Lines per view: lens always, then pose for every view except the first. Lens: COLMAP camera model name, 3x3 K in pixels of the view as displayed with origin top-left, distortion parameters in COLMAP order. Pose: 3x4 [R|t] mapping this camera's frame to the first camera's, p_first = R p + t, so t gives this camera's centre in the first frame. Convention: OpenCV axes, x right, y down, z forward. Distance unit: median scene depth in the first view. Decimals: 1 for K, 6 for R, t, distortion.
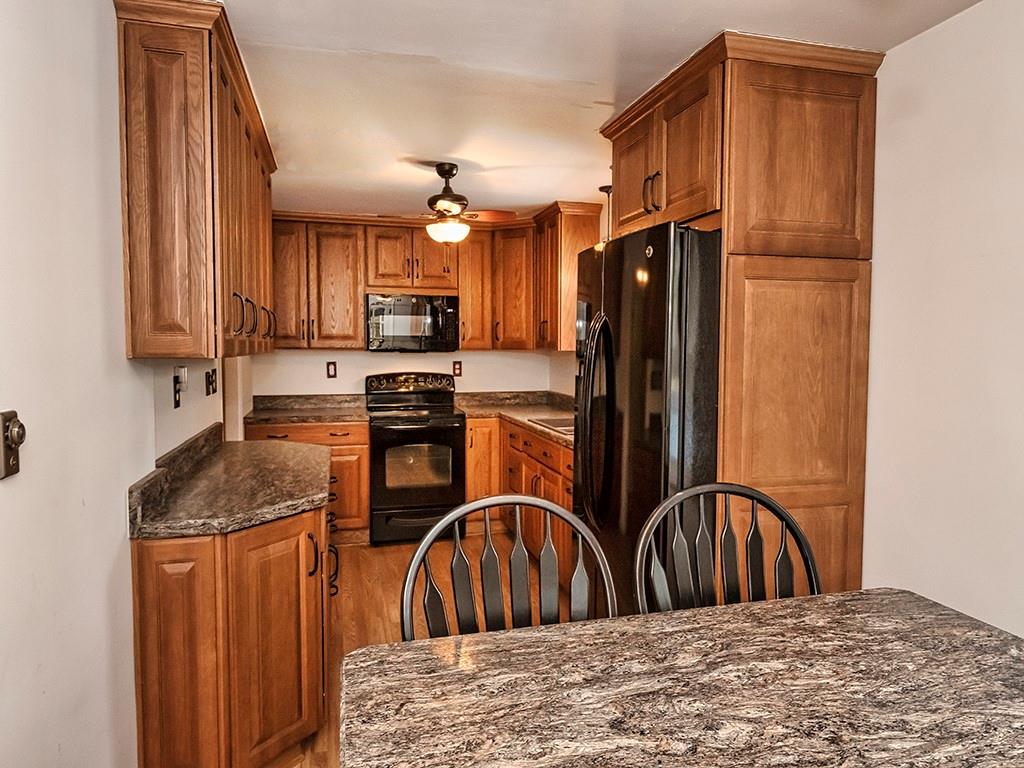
lens RADIAL K [[659.9, 0, 511.3], [0, 659.9, 382.4], [0, 0, 1]] dist [0.004590, 0.002892]
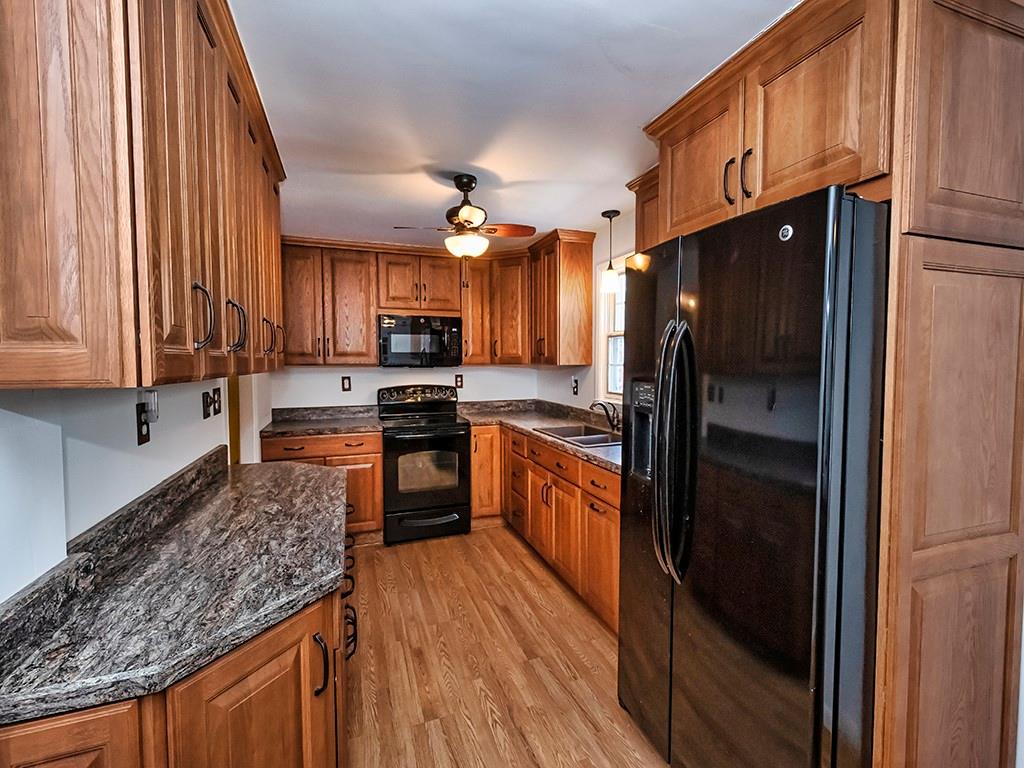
lens RADIAL K [[454.2, 0, 511.3], [0, 454.2, 380.9], [0, 0, 1]] dist [0.005212, -0.000695]
pose [[0.996508, -0.010671, 0.082817, -0.086397], [0.011583, 0.999877, -0.010542, -0.018600], [-0.082694, 0.011465, 0.996509, 0.315761]]
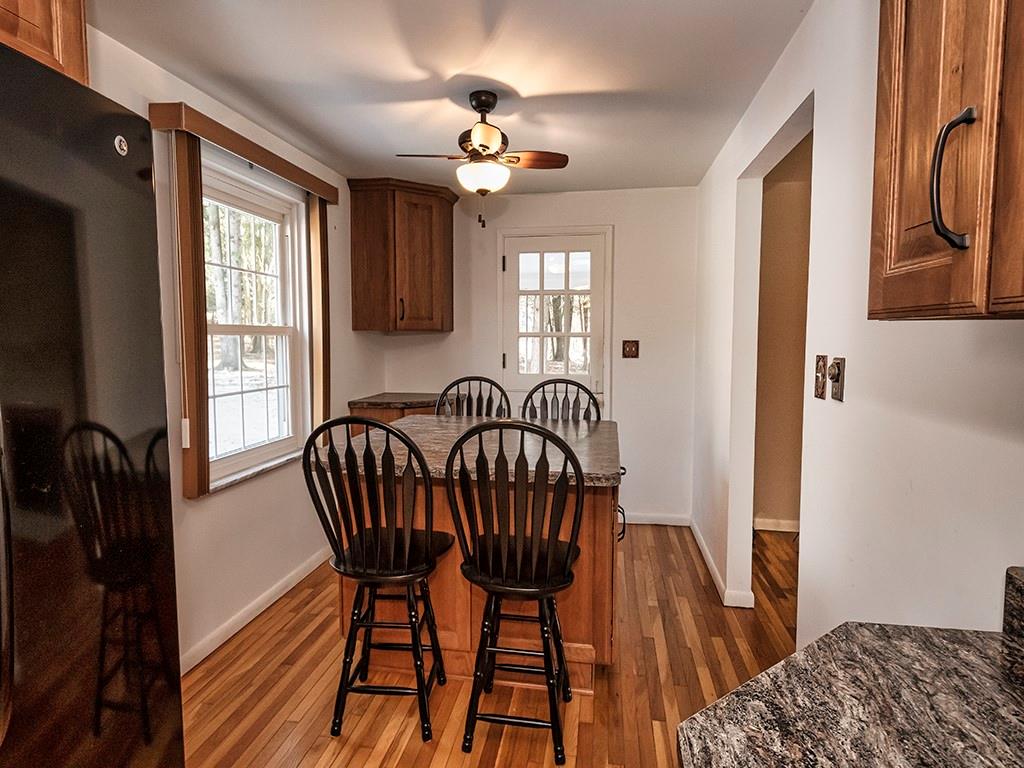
lens RADIAL K [[573.1, 0, 512.5], [0, 573.1, 378.9], [0, 0, 1]] dist [0.000863, 0.000087]
pose [[-0.912352, -0.035237, 0.407887, -0.210398], [0.019985, 0.991268, 0.130336, -0.031152], [-0.408919, 0.127064, -0.903682, 0.859714]]
